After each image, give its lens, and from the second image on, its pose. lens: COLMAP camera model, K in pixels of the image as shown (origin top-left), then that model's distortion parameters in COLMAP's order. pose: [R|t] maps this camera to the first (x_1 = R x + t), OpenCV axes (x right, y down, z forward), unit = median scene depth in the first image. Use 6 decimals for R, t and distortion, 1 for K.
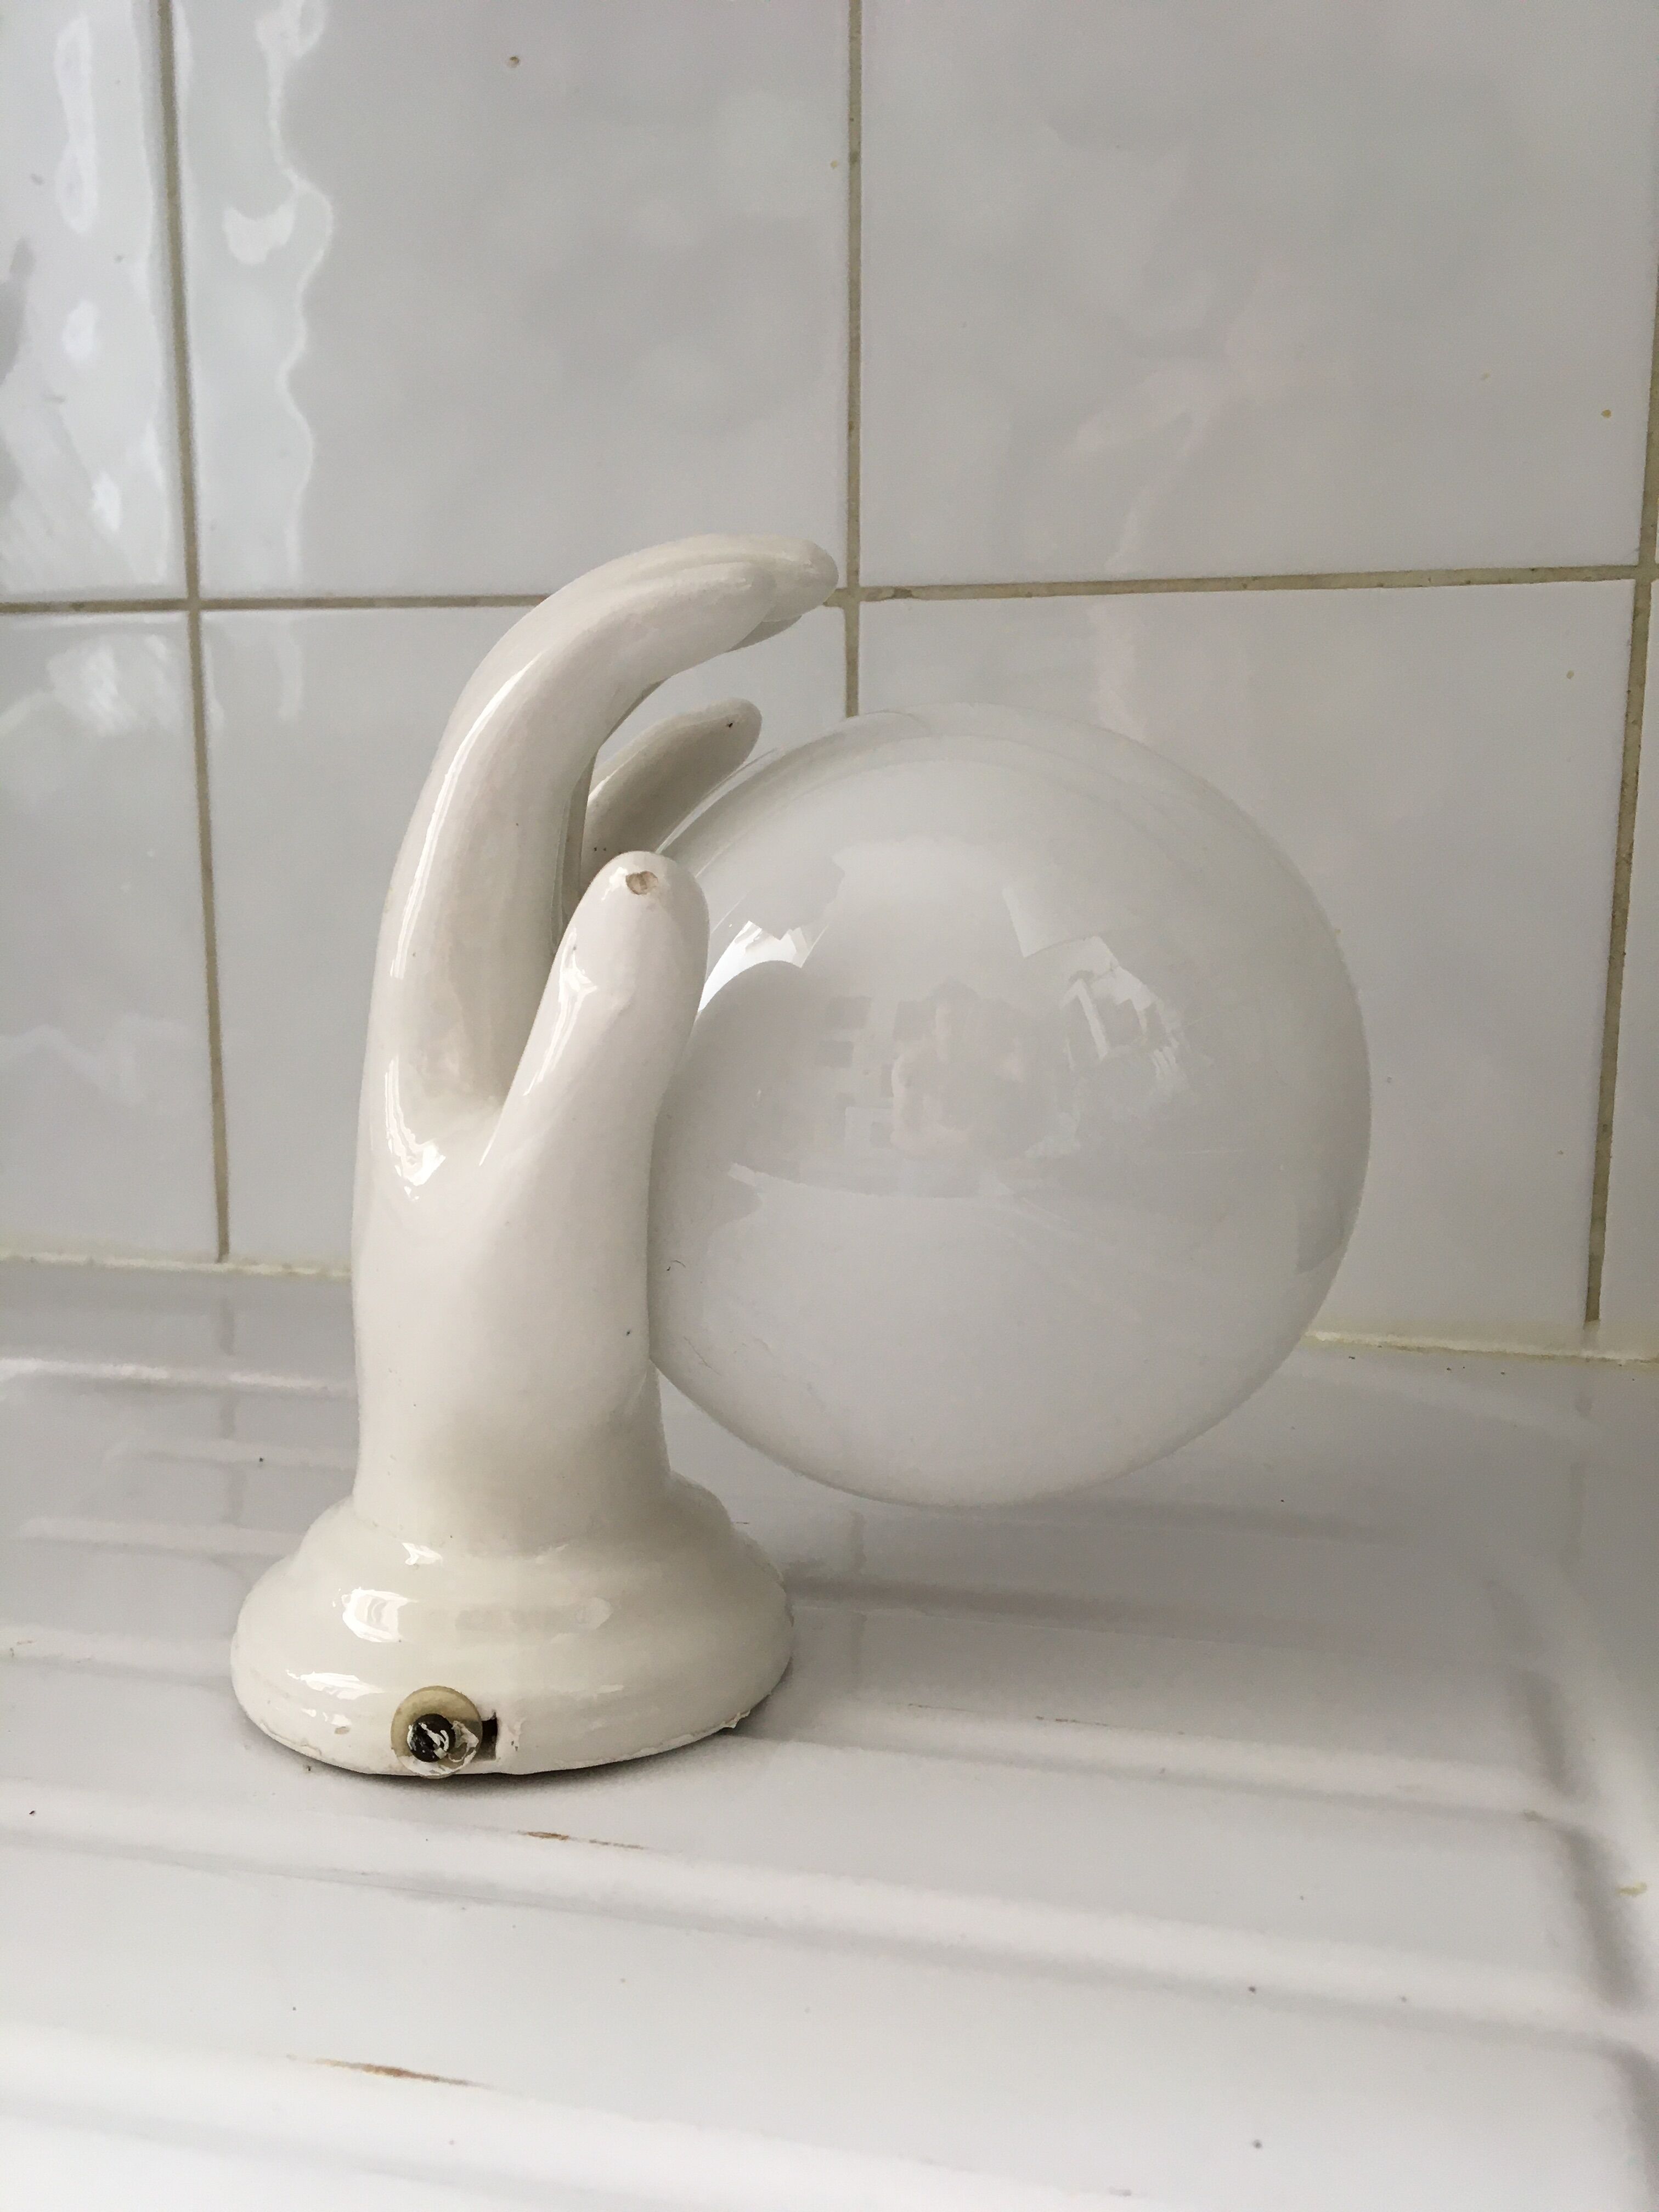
lens RADIAL K [[1870.3, 0, 825.9], [0, 1870.3, 1123.1], [0, 0, 1]] dist [0.076275, -0.120005]
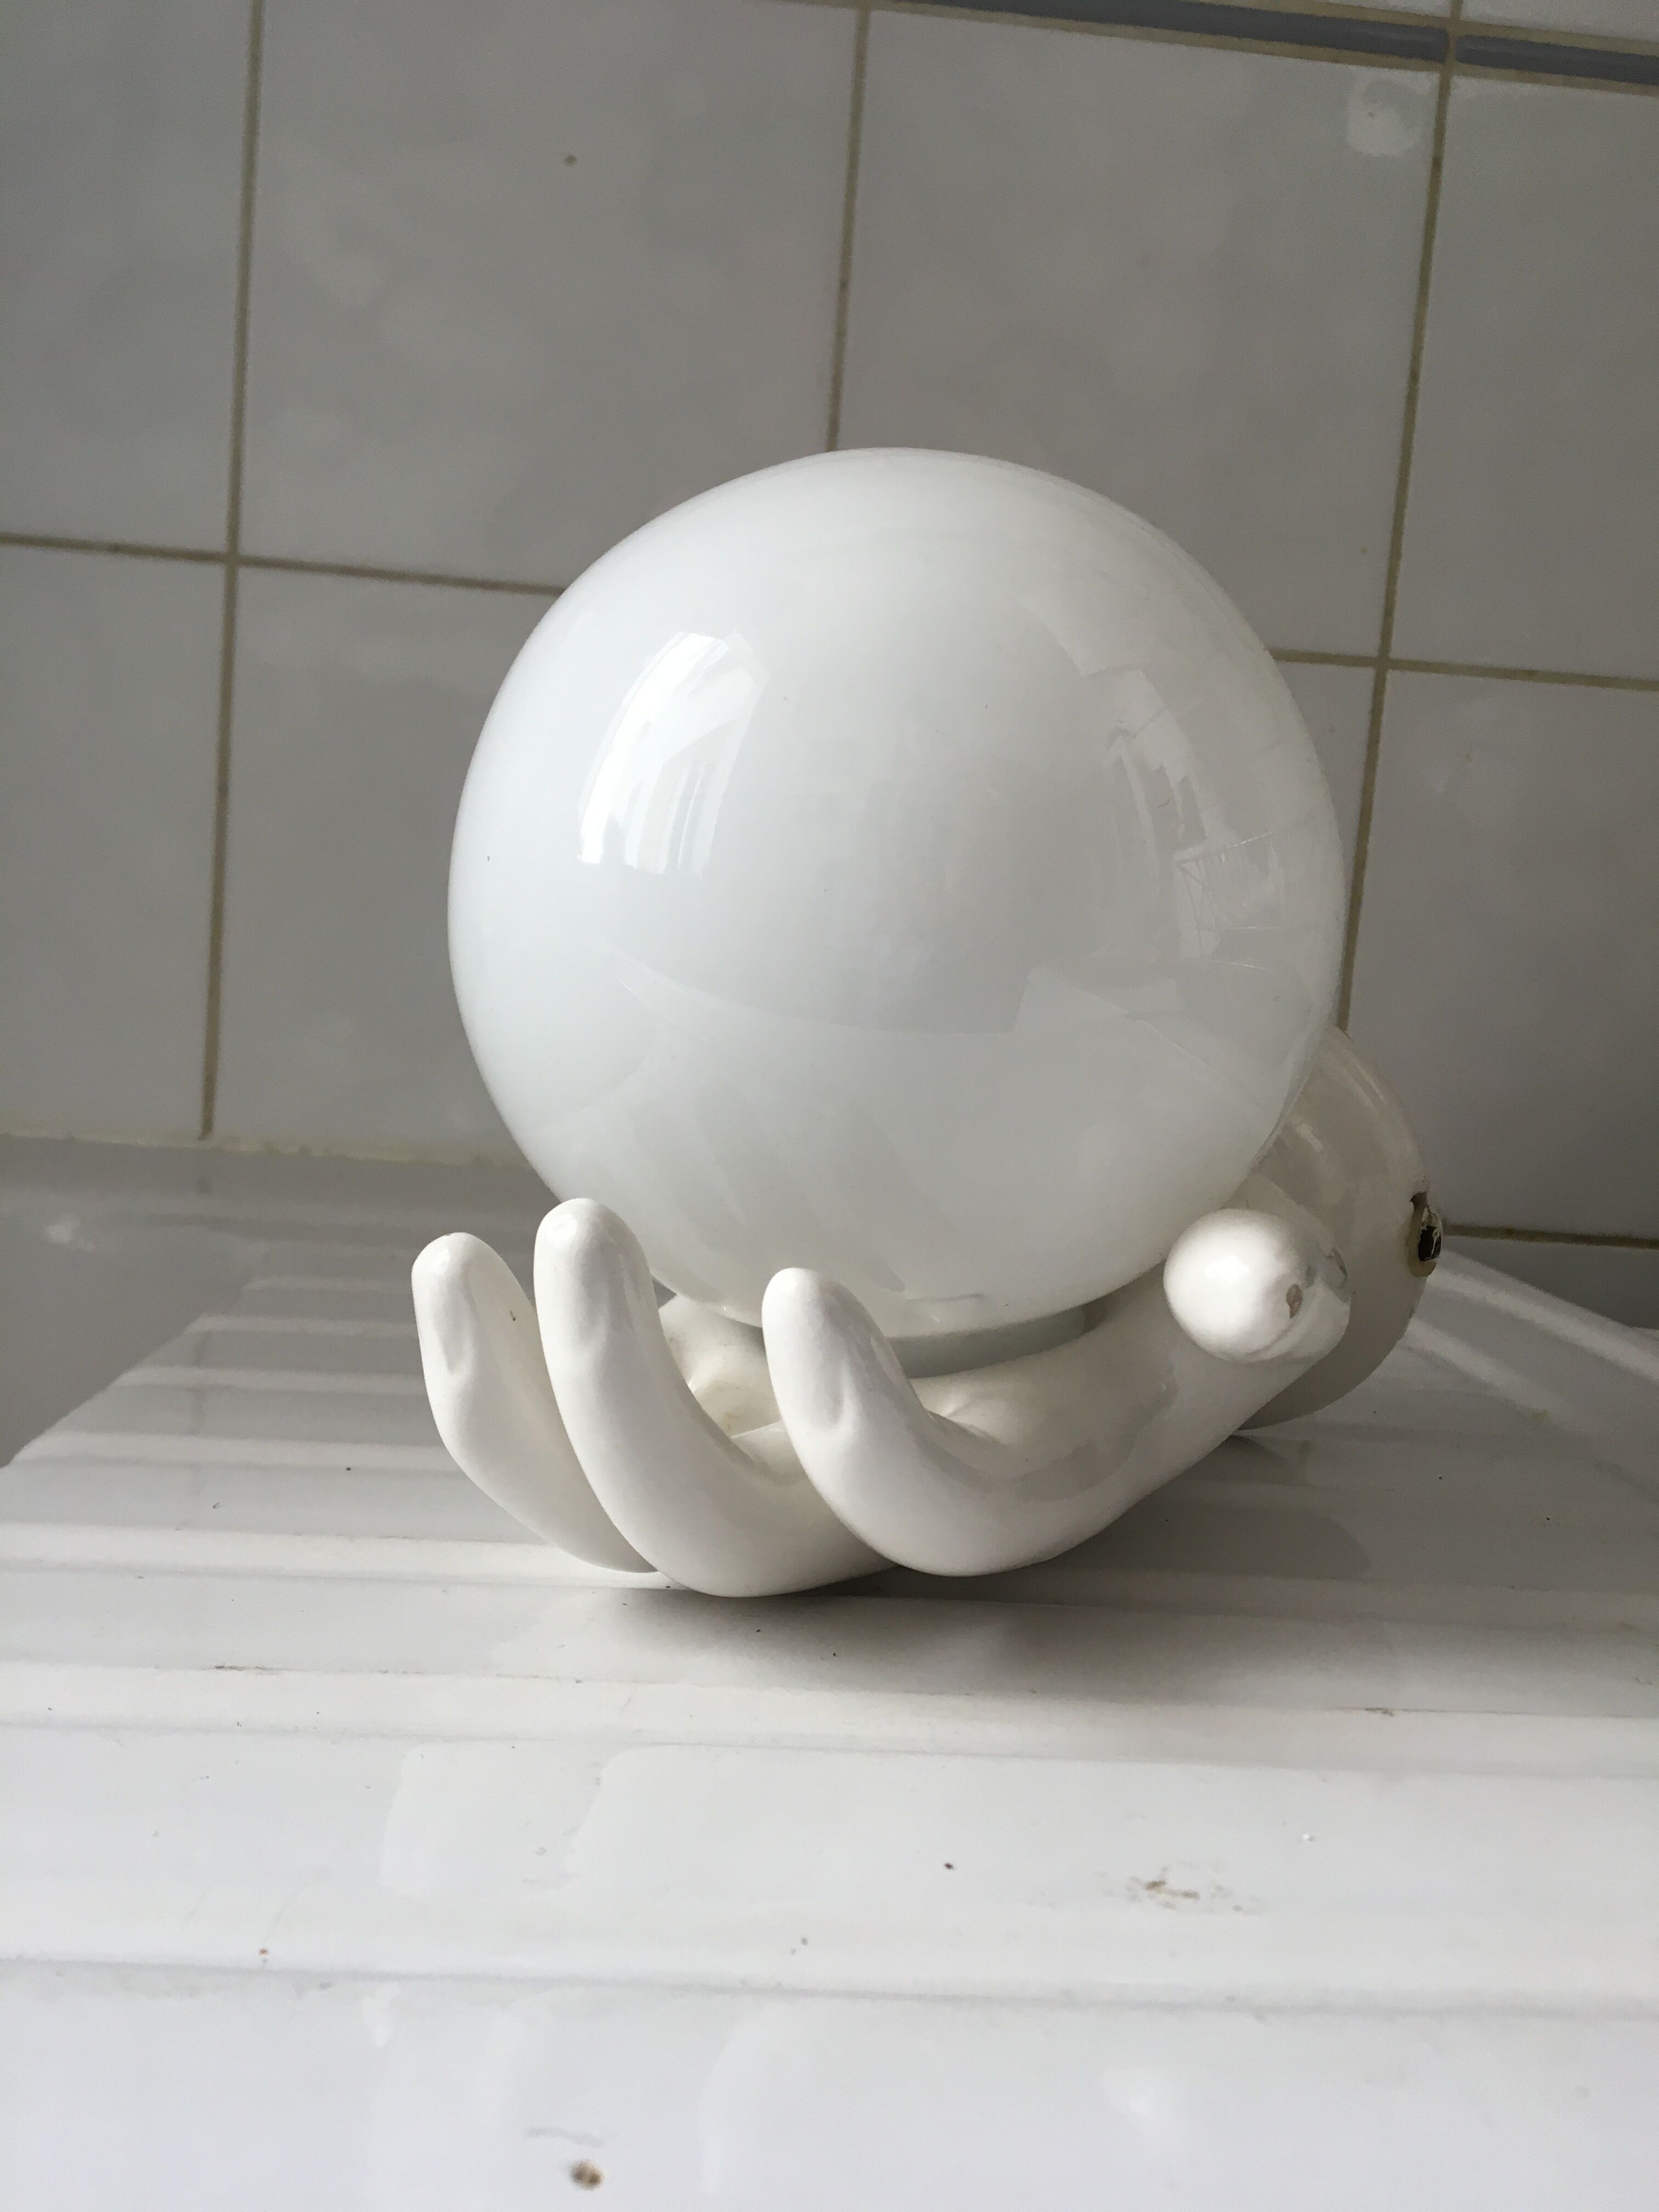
lens RADIAL K [[1870.3, 0, 808.5], [0, 1870.3, 1145.2], [0, 0, 1]] dist [0.076275, -0.120005]
pose [[0.957475, 0.039044, 0.285863, -0.348722], [-0.028010, 0.998700, -0.042591, 0.134851], [-0.287154, 0.032773, 0.957324, -0.214694]]
